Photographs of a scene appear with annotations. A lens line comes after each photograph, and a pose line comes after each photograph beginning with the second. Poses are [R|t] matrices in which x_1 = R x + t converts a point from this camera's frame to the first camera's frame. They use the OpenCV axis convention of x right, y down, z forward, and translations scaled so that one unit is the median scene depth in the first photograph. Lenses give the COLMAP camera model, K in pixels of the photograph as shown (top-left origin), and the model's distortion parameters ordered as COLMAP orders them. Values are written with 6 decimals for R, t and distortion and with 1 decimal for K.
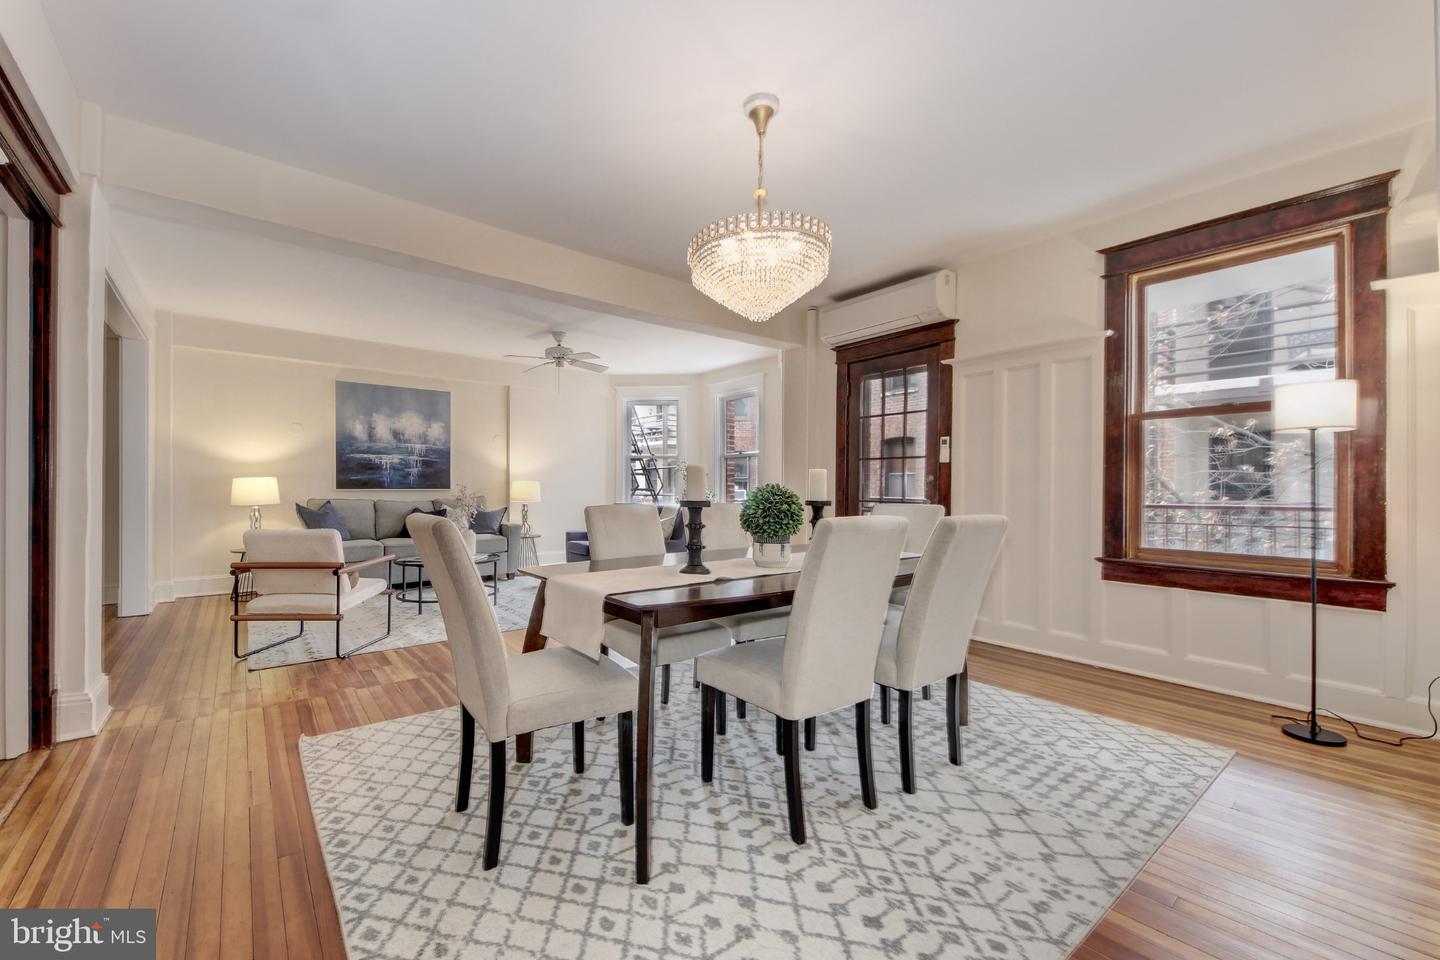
lens RADIAL K [[581.1, 0, 694.7], [0, 581.1, 478.2], [0, 0, 1]] dist [0.015433, -0.001446]
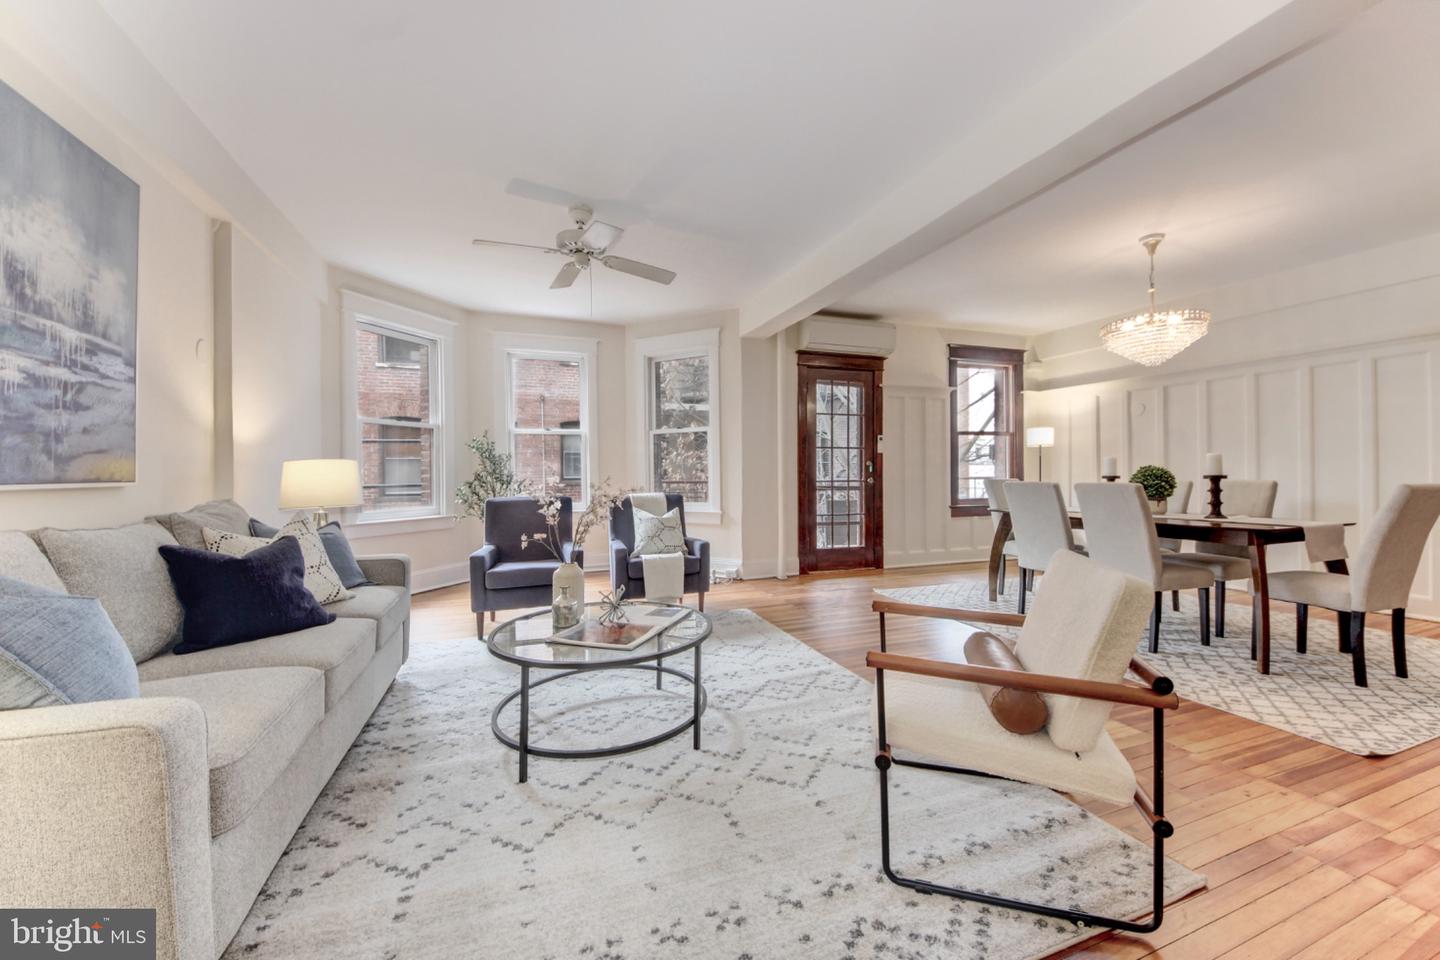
lens RADIAL K [[543.4, 0, 720.9], [0, 543.4, 472.9], [0, 0, 1]] dist [-0.000271, -0.002434]
pose [[0.302012, -0.008725, 0.953264, -0.660265], [-0.006603, 0.999915, 0.011244, 0.008020], [-0.953281, -0.009690, 0.301928, 0.646205]]
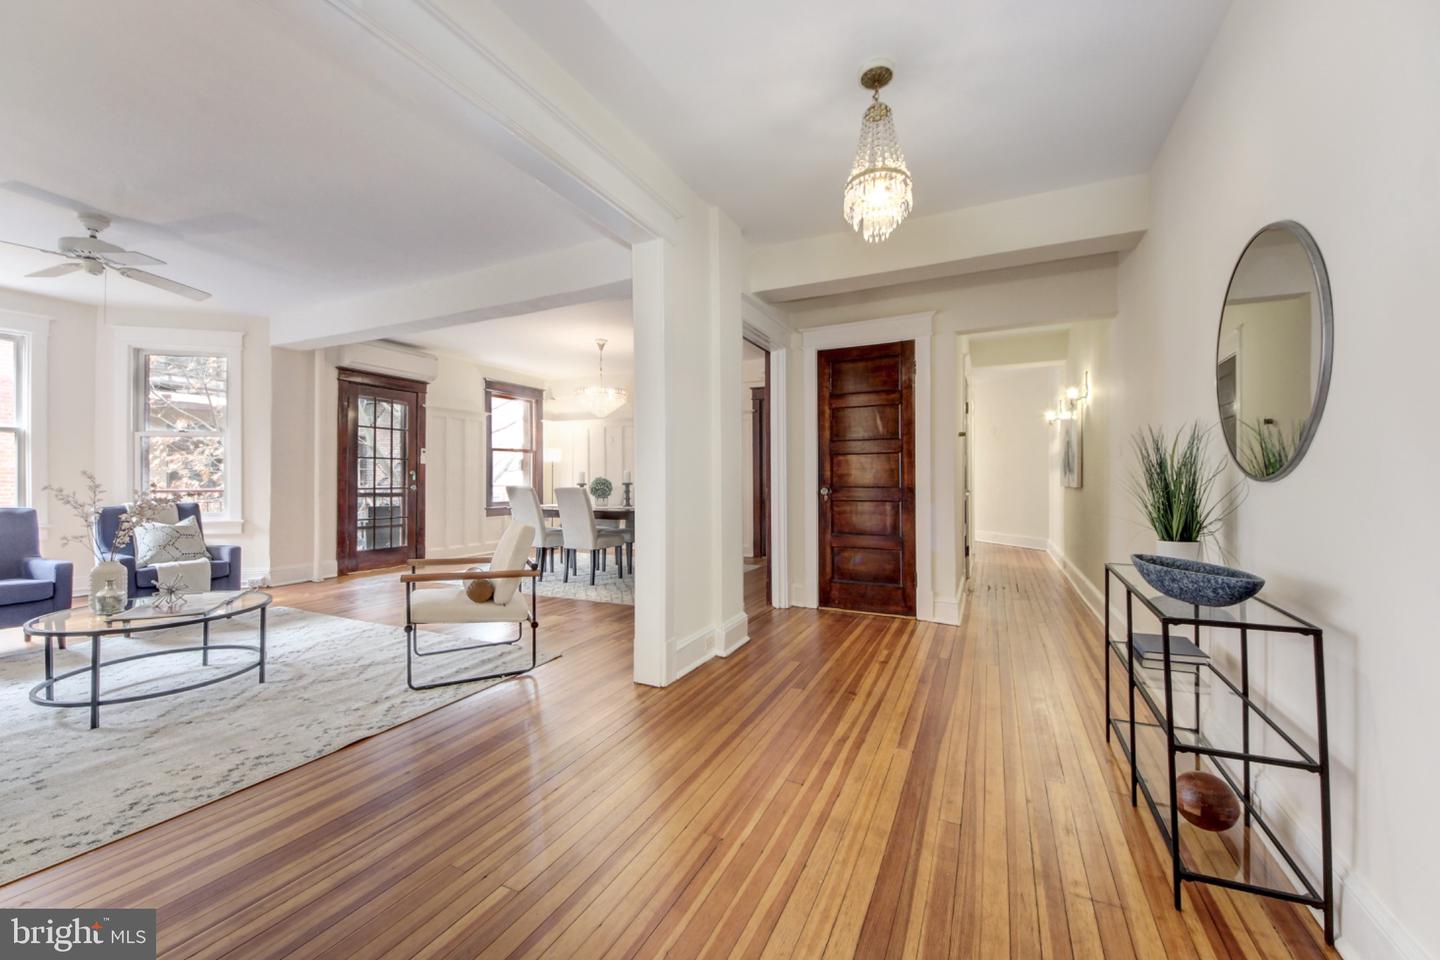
lens RADIAL K [[543.4, 0, 725.0], [0, 543.4, 470.0], [0, 0, 1]] dist [-0.000271, -0.002434]
pose [[-0.456786, 0.010974, 0.889509, -0.929469], [-0.013335, 0.999727, -0.019181, 0.006819], [-0.889477, -0.020624, -0.456515, 0.625565]]
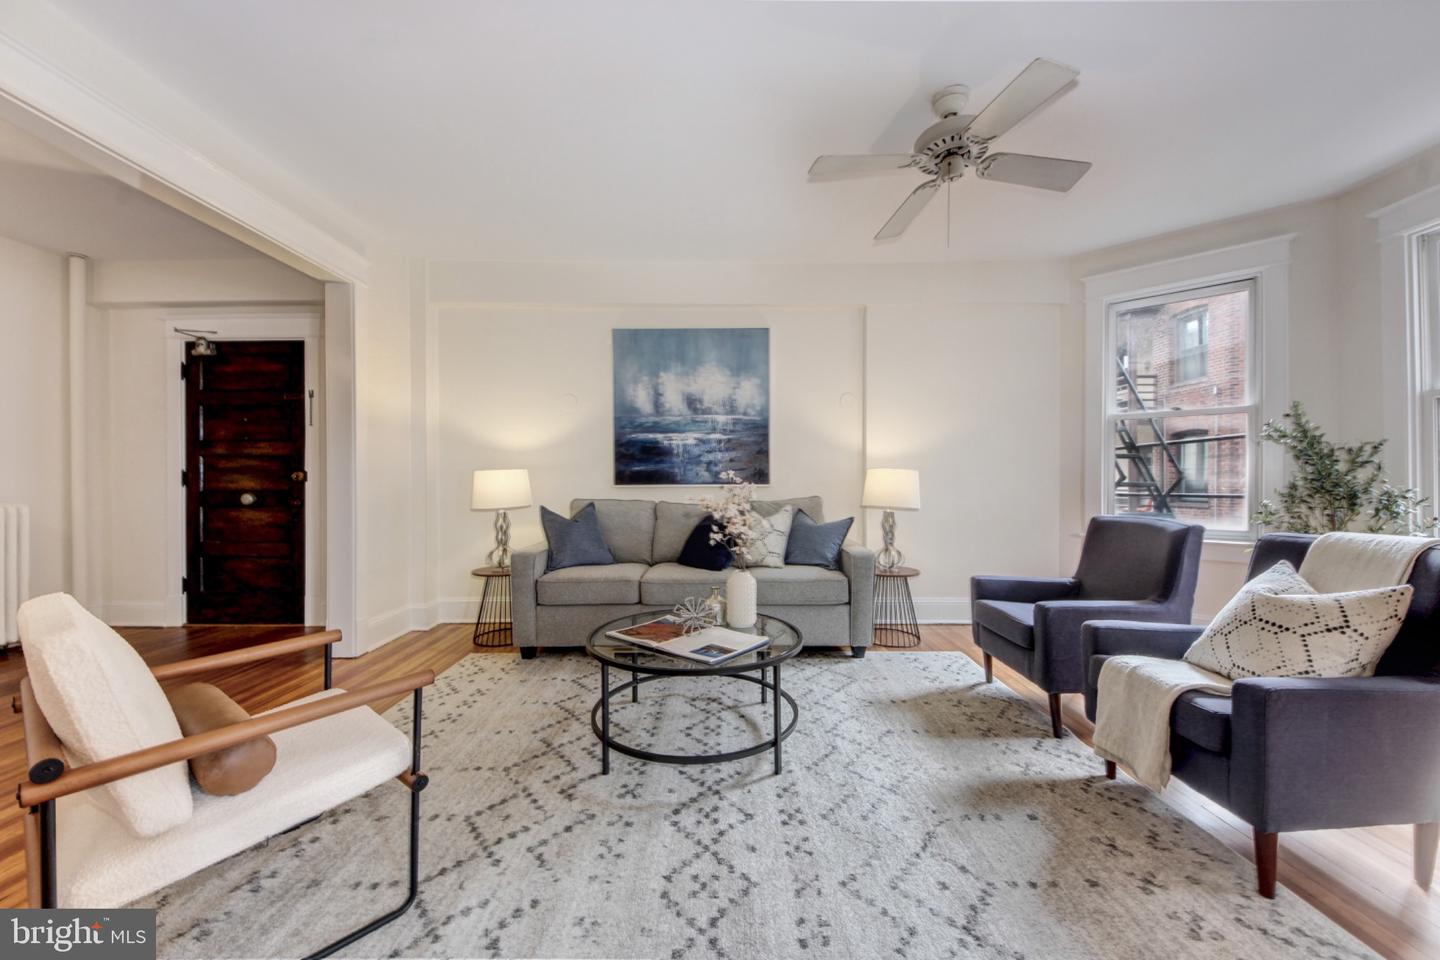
lens RADIAL K [[540.4, 0, 722.1], [0, 540.4, 473.8], [0, 0, 1]] dist [0.020886, -0.002491]
pose [[0.787609, -0.012589, -0.616047, -0.112609], [0.015422, 0.999881, -0.000716, 0.007388], [0.615982, -0.008937, 0.787709, 0.554499]]
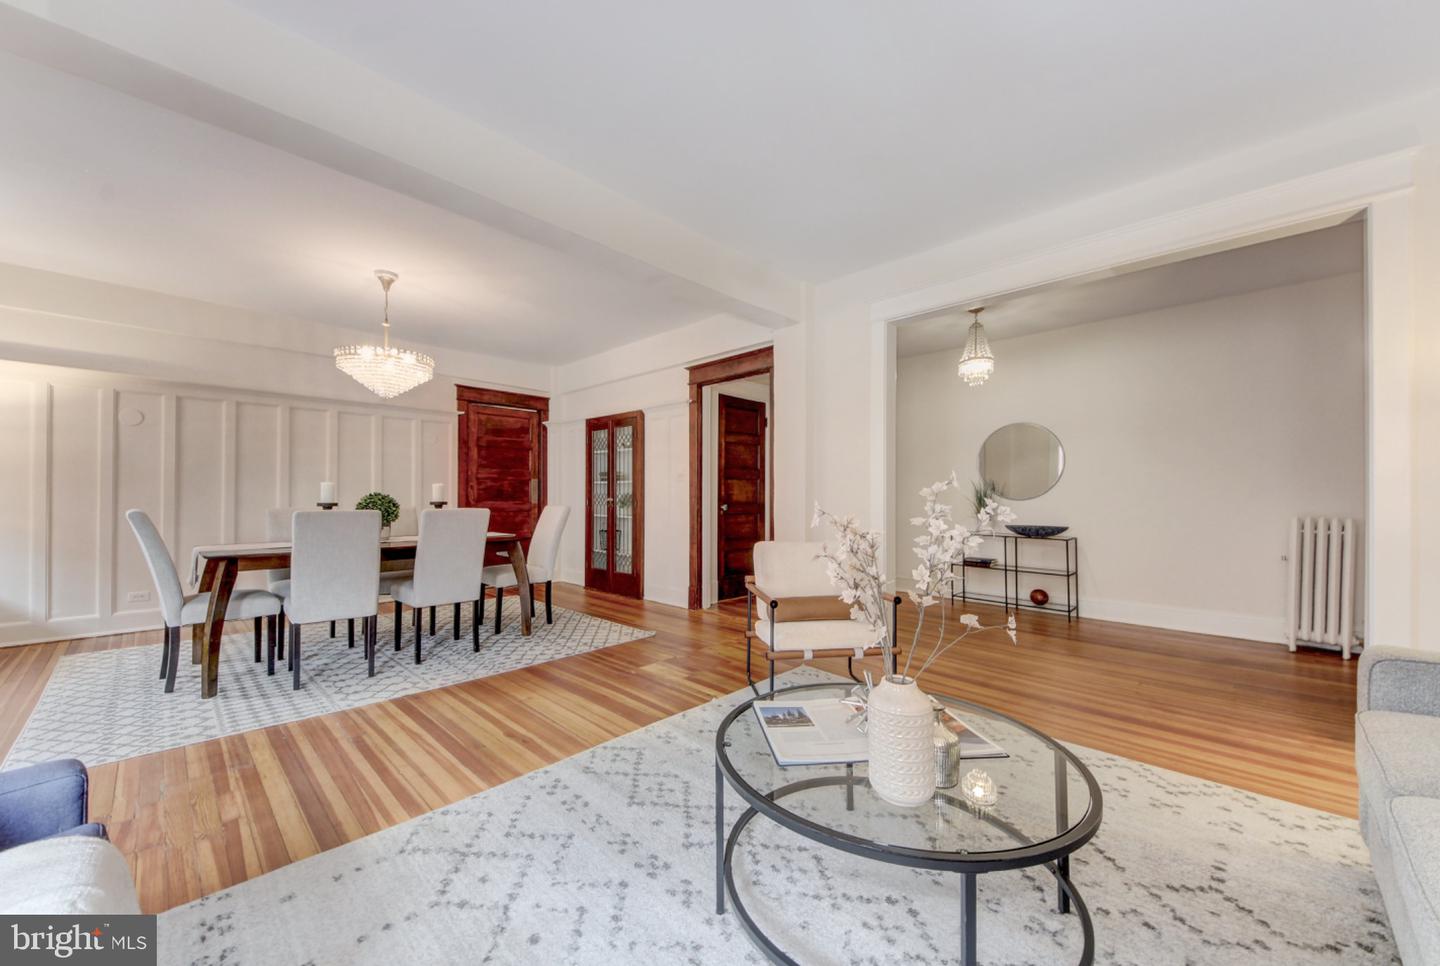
lens RADIAL K [[543.4, 0, 715.9], [0, 543.4, 494.1], [0, 0, 1]] dist [-0.000271, -0.002434]
pose [[-0.990544, -0.011421, -0.136717, -0.245945], [-0.008159, 0.999669, -0.024398, 0.017374], [0.136951, -0.023051, -0.990310, 1.033248]]
